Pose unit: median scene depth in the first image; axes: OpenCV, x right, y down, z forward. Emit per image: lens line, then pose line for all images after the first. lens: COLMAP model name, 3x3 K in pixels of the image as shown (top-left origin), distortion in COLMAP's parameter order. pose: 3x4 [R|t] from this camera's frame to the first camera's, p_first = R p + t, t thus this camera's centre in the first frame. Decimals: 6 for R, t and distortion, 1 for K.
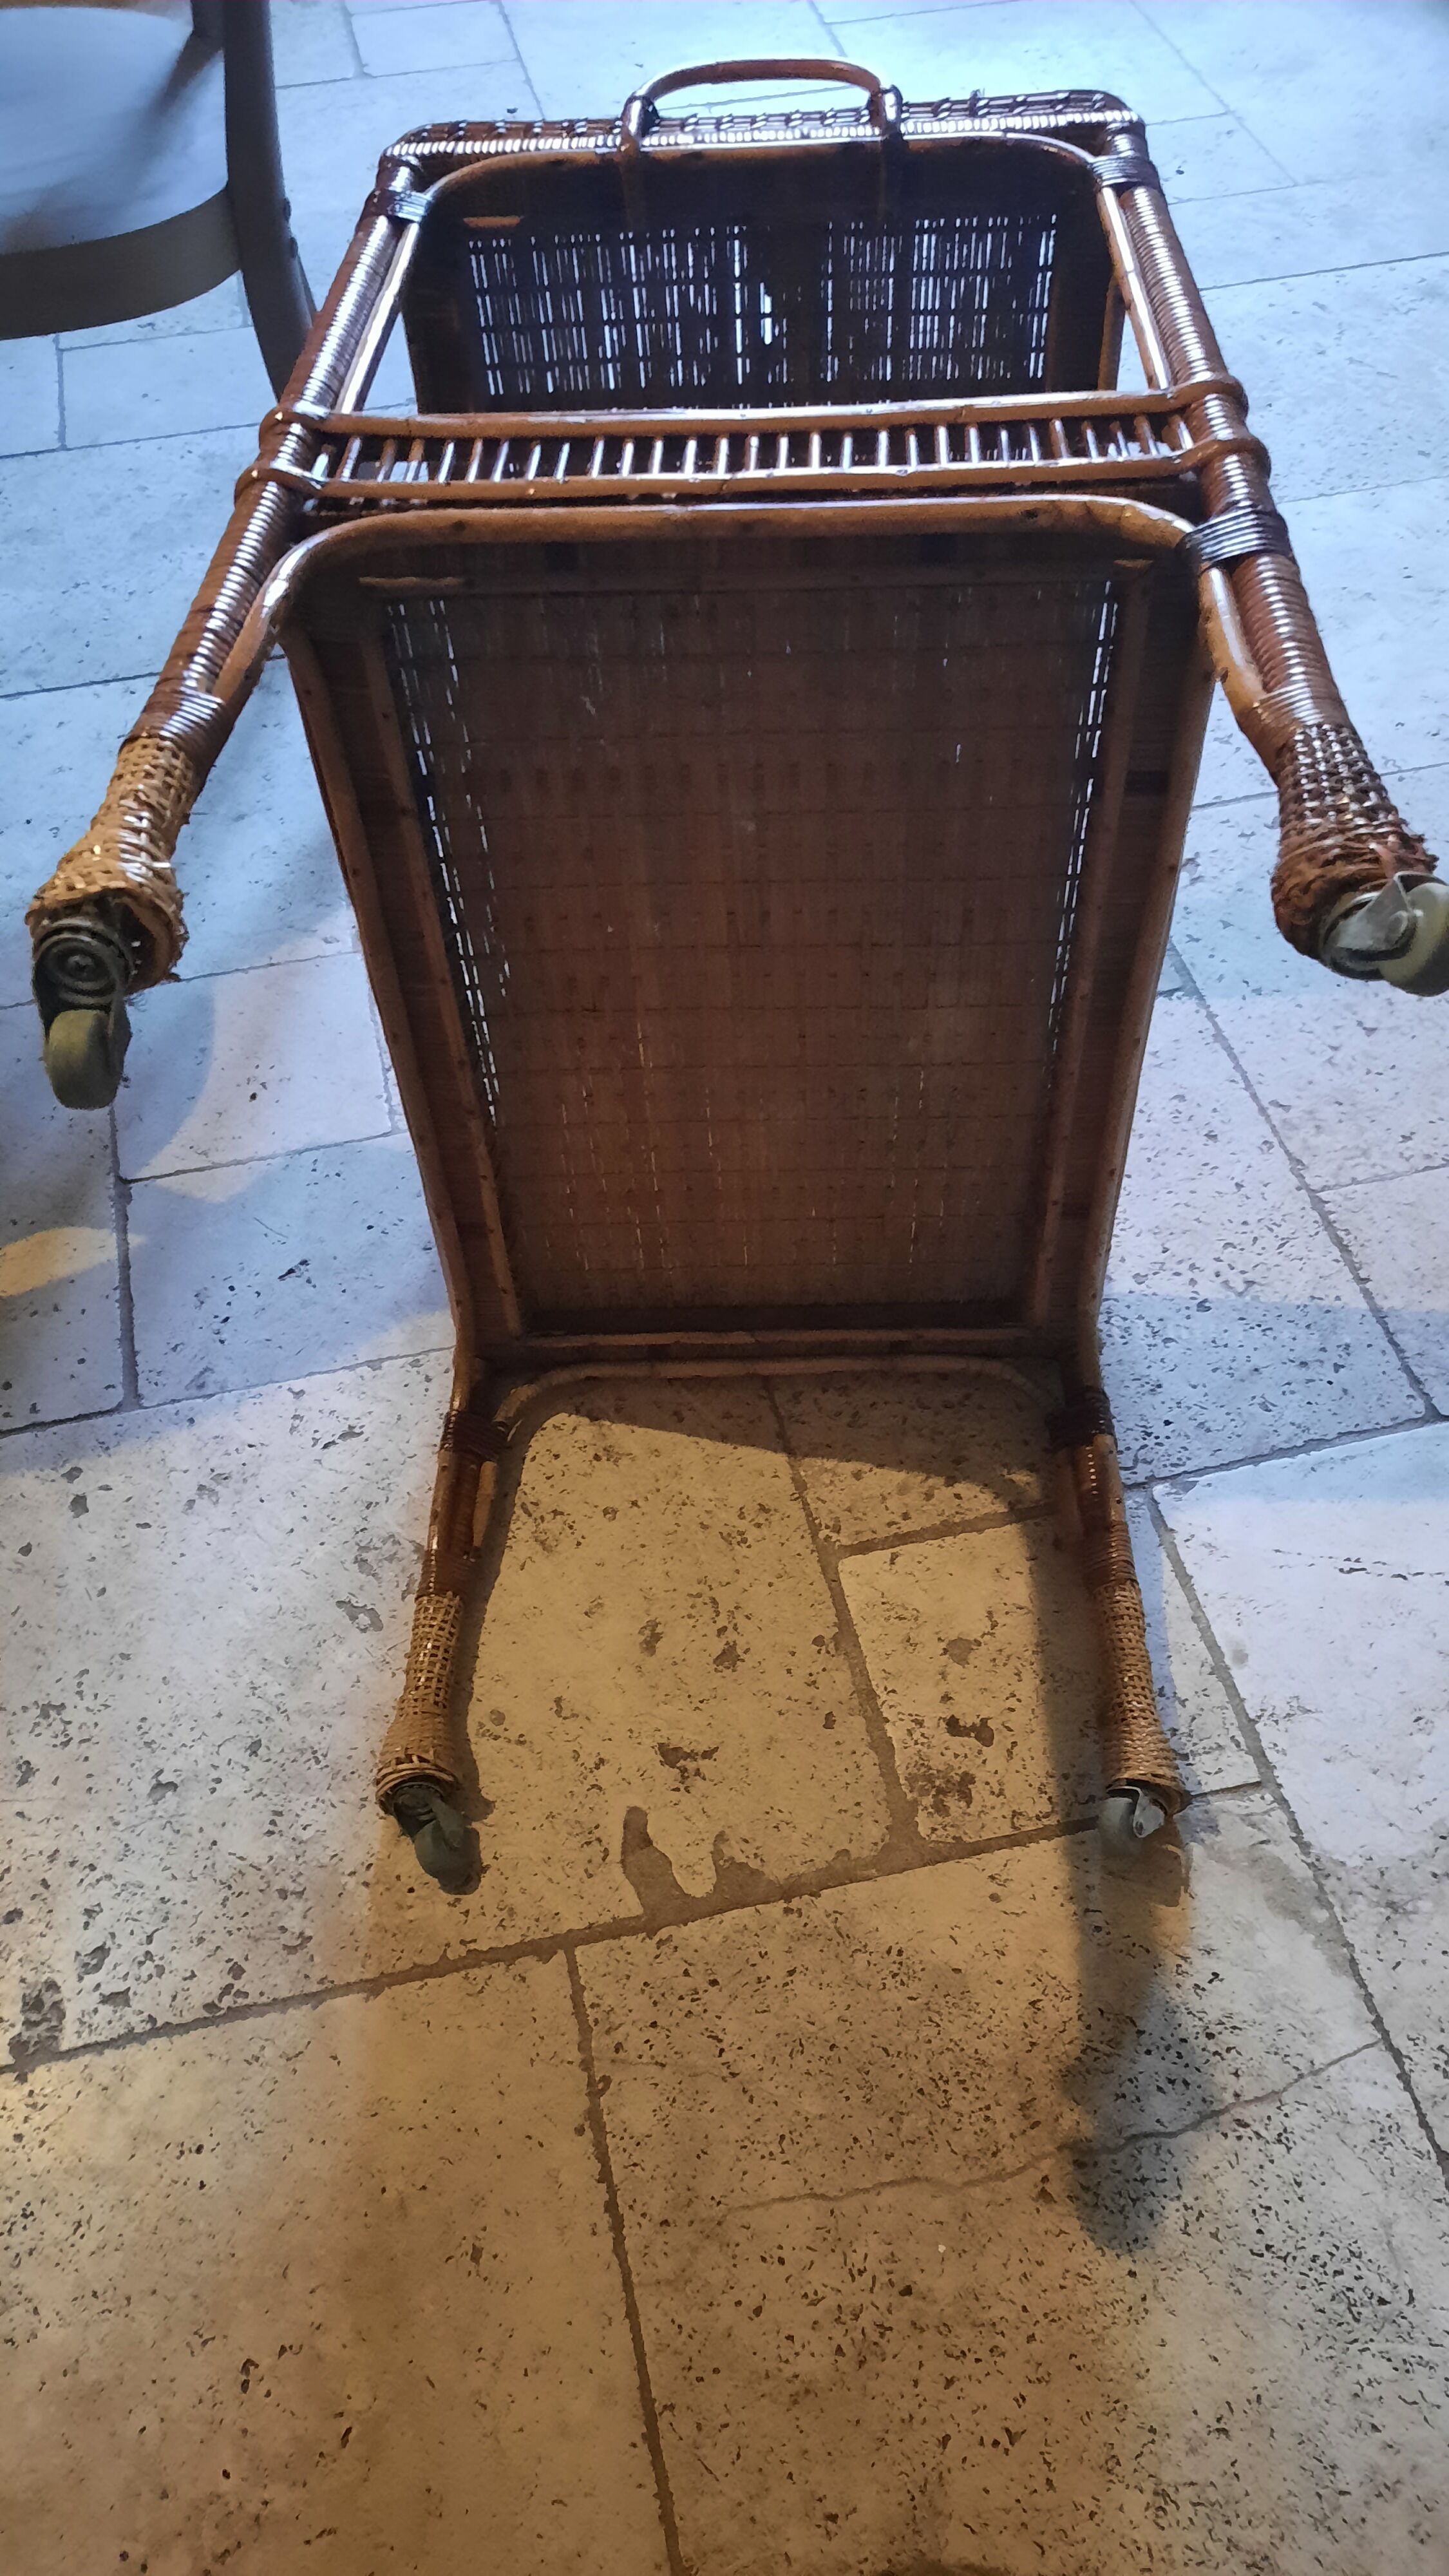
lens RADIAL K [[1975.4, 0, 724.5], [0, 1975.4, 1288.0], [0, 0, 1]] dist [0.087559, -0.112748]
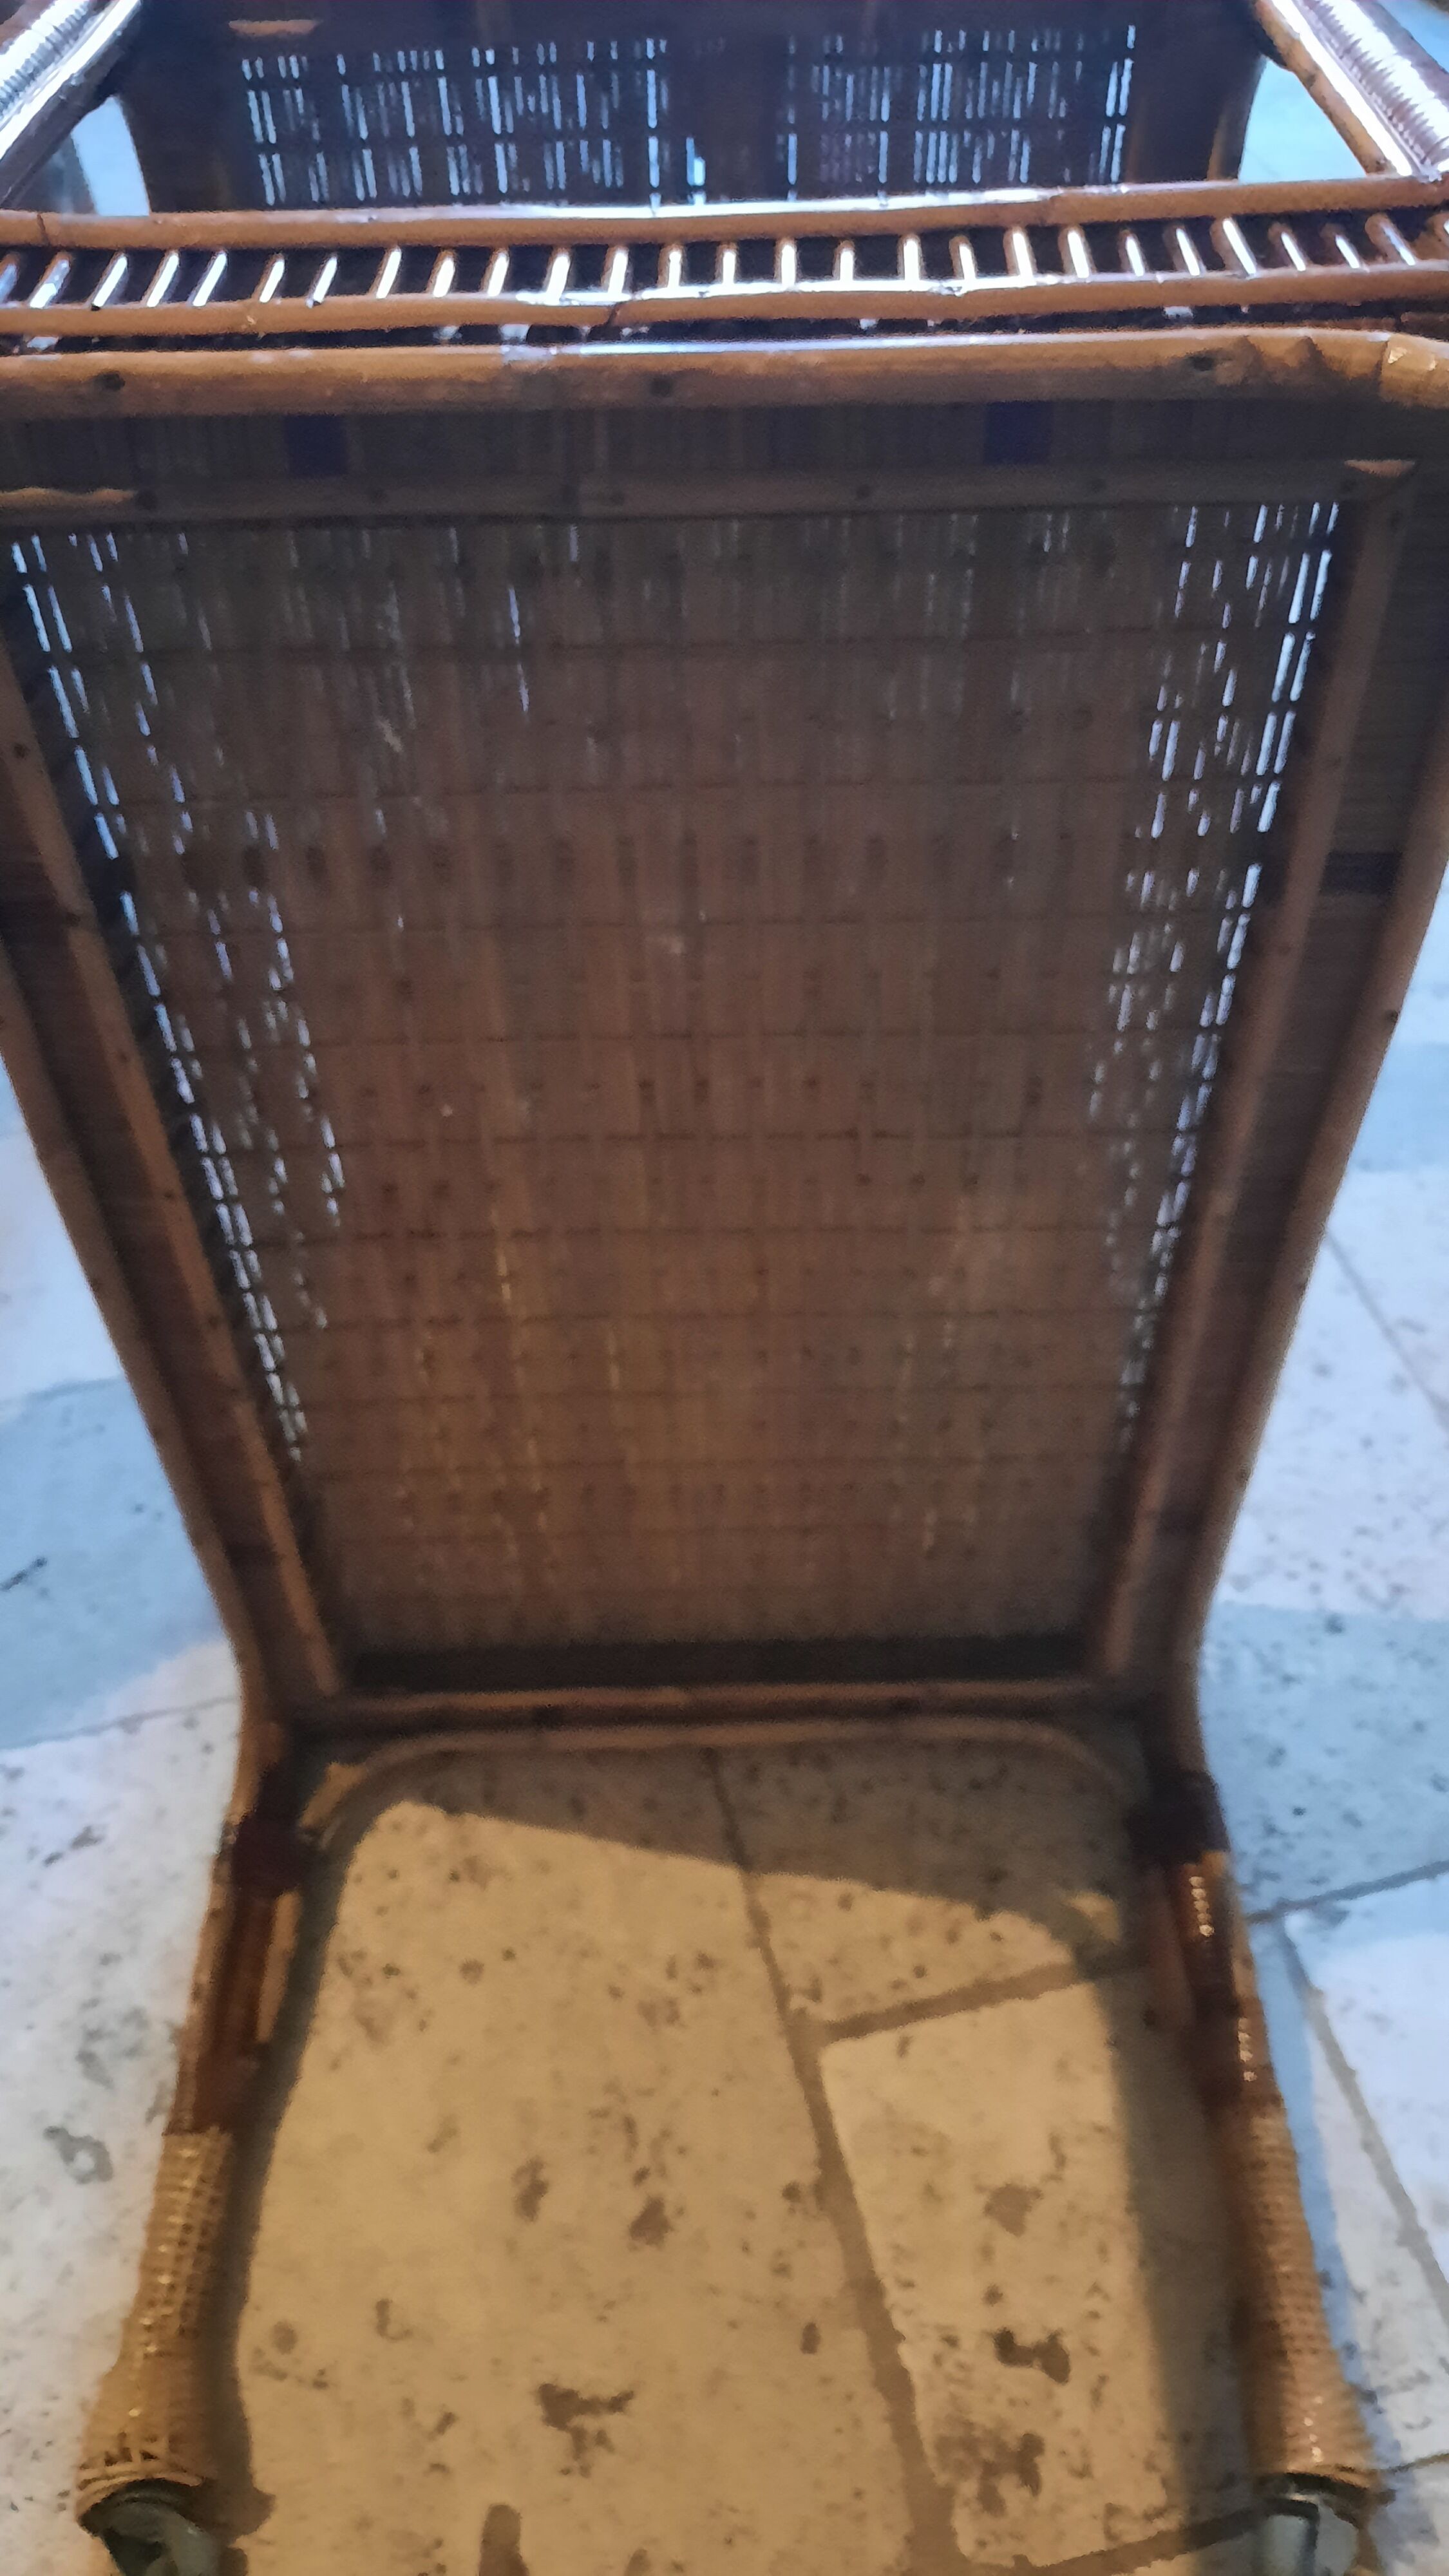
lens RADIAL K [[1999.5, 0, 737.1], [0, 1999.5, 1297.1], [0, 0, 1]] dist [0.033518, -0.005331]
pose [[0.999302, -0.005034, 0.037025, 0.007244], [0.006991, 0.998574, -0.052928, -0.079242], [-0.036706, 0.053150, 0.997912, 0.337682]]
